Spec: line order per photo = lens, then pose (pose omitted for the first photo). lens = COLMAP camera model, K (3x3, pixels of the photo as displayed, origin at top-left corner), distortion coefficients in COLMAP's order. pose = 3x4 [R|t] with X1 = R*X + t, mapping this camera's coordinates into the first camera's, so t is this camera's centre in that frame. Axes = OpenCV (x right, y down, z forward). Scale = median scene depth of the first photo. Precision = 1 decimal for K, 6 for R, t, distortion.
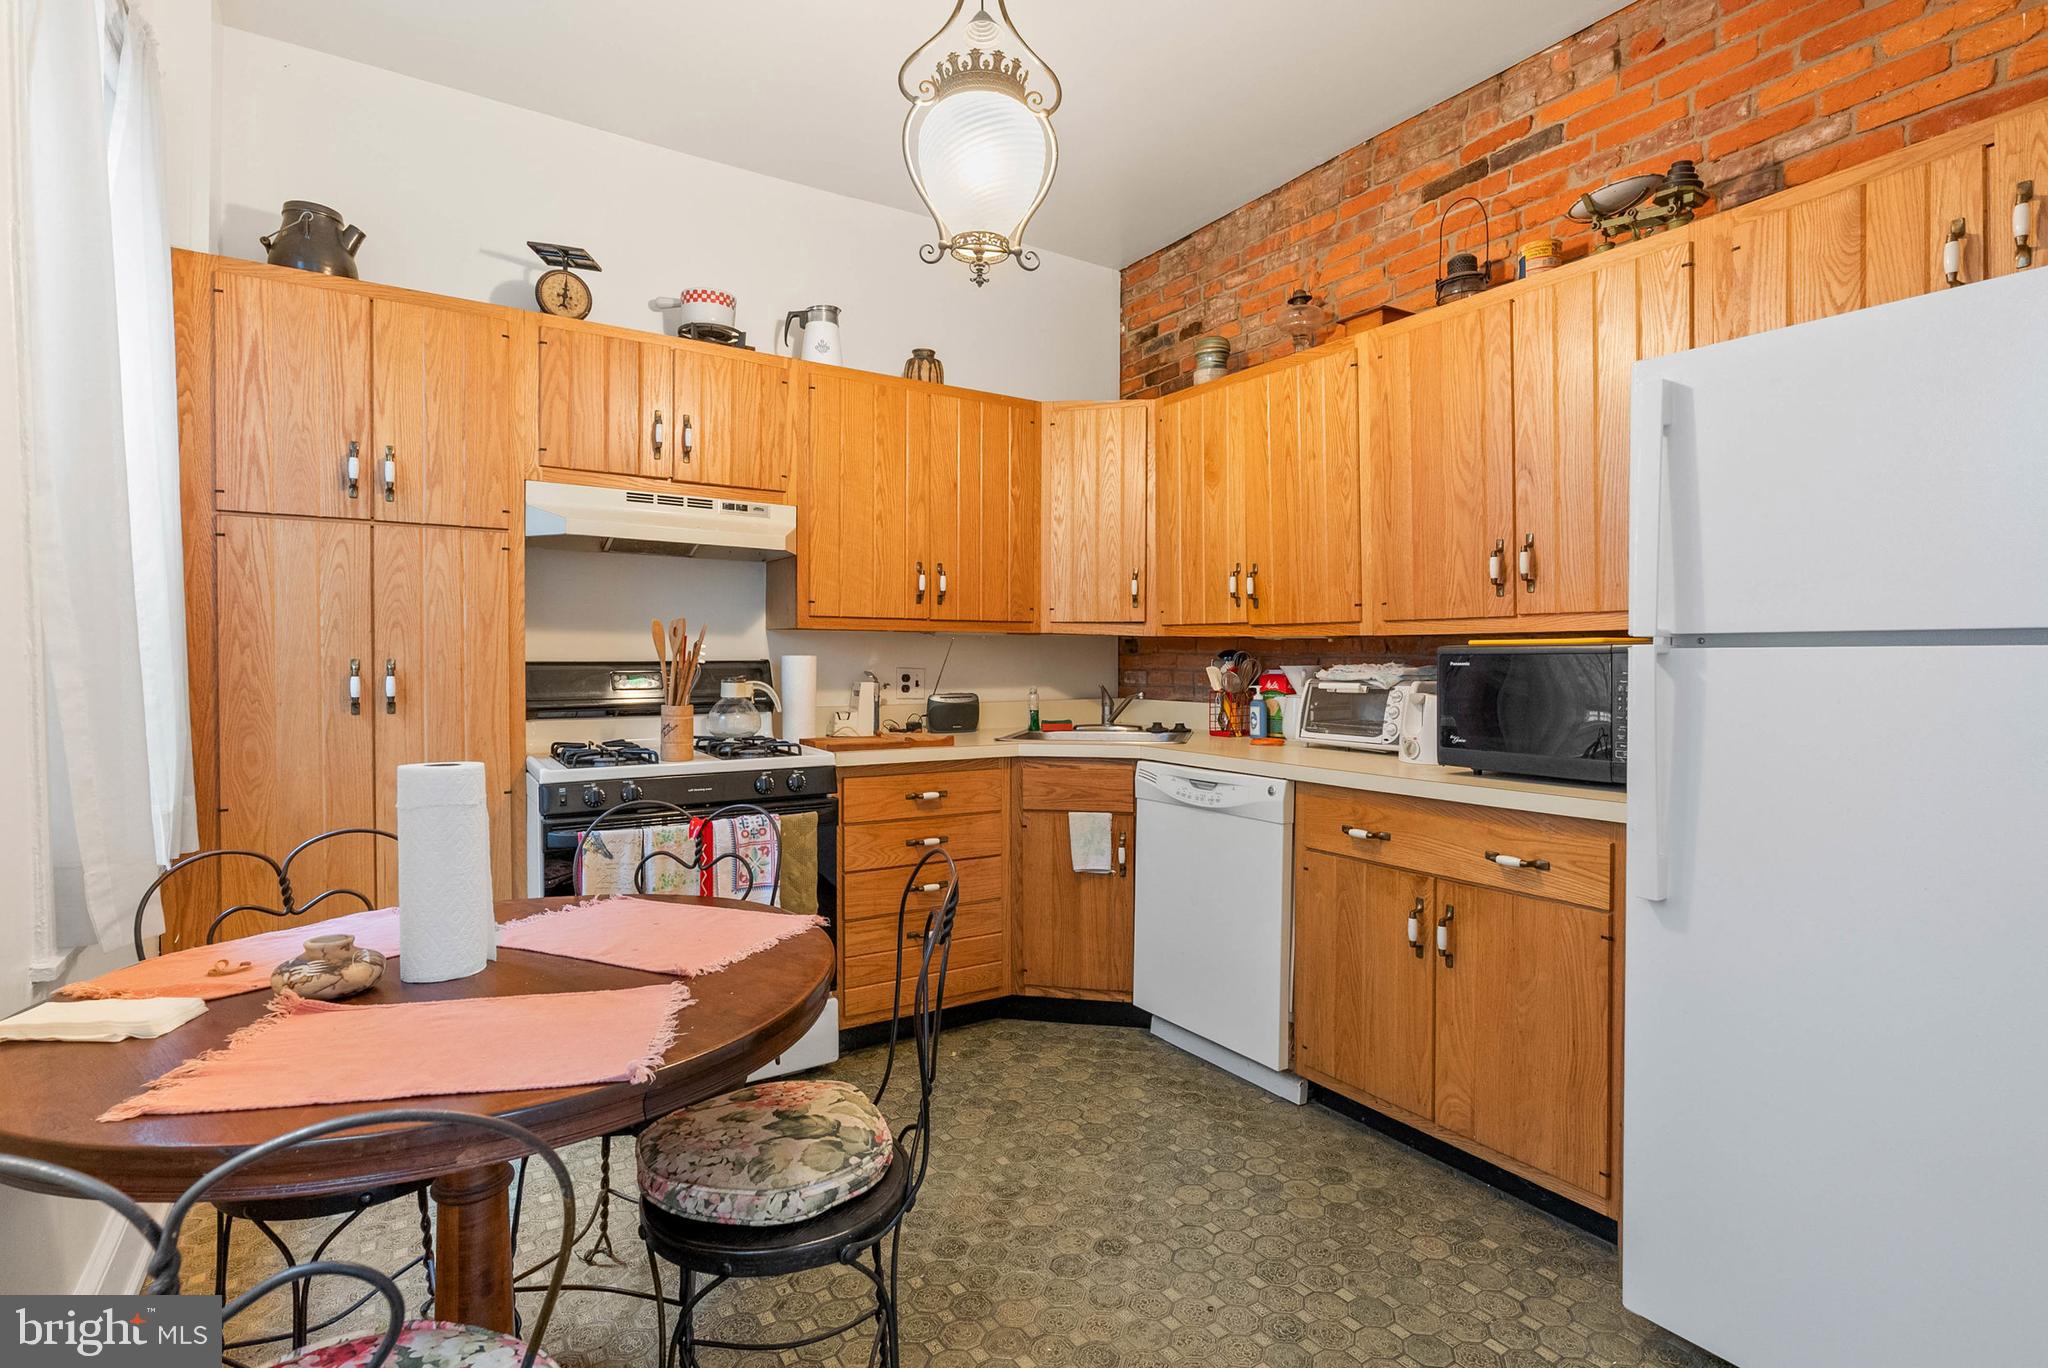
lens RADIAL K [[981.2, 0, 1038.2], [0, 981.2, 657.9], [0, 0, 1]] dist [-0.009524, 0.002987]
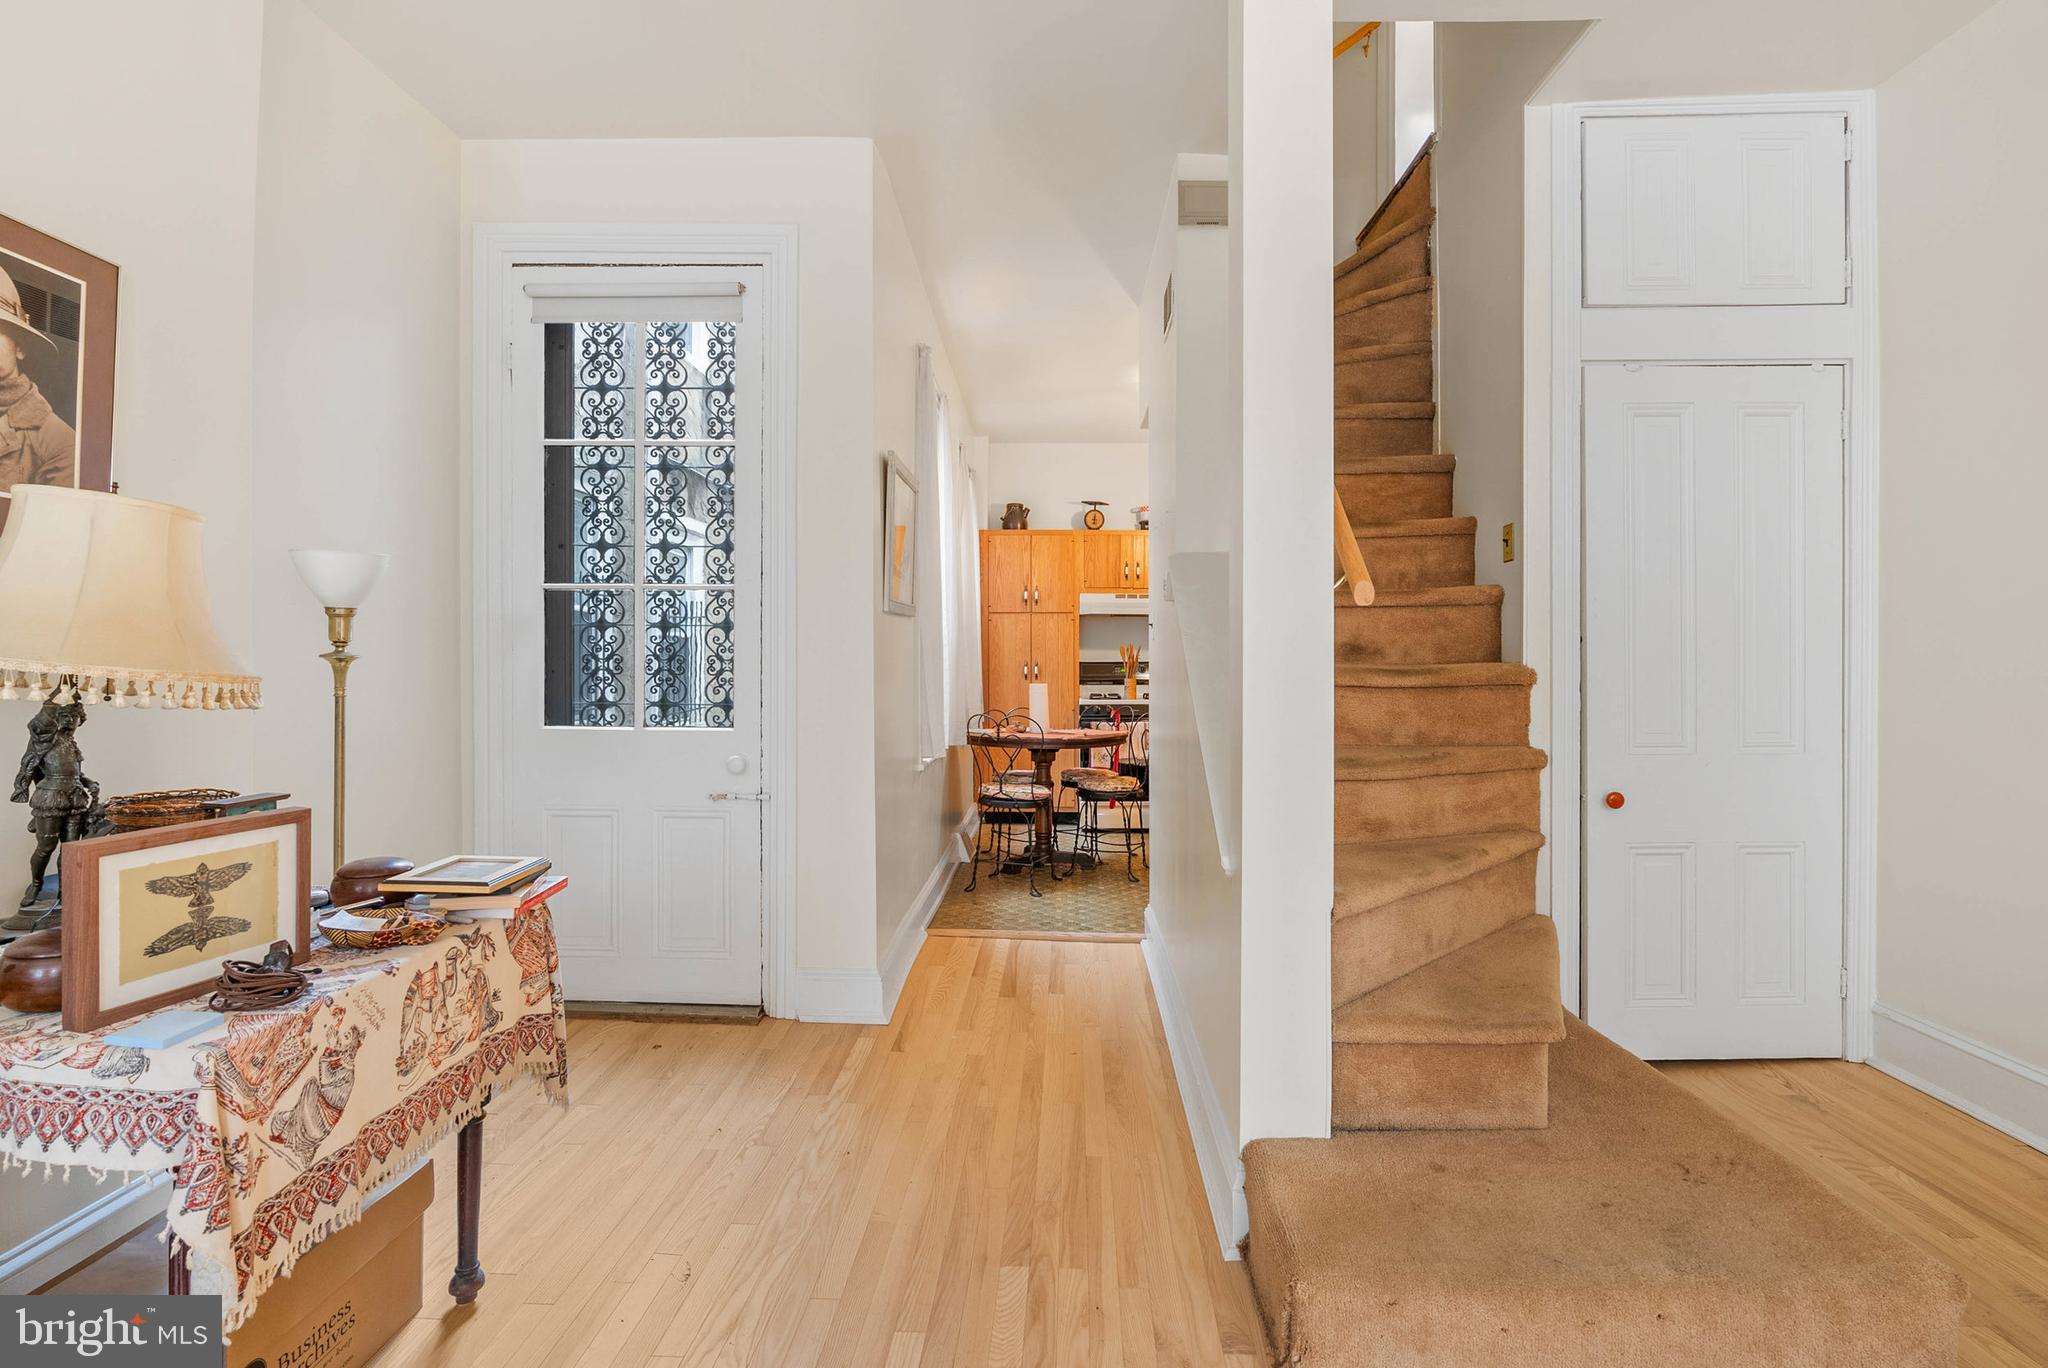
lens RADIAL K [[981.2, 0, 1053.8], [0, 981.2, 666.7], [0, 0, 1]] dist [-0.009524, 0.002987]
pose [[0.822984, -0.001650, -0.568062, 0.995381], [0.000995, 0.999998, -0.001462, 0.022910], [0.568064, 0.000638, 0.822984, -1.317334]]
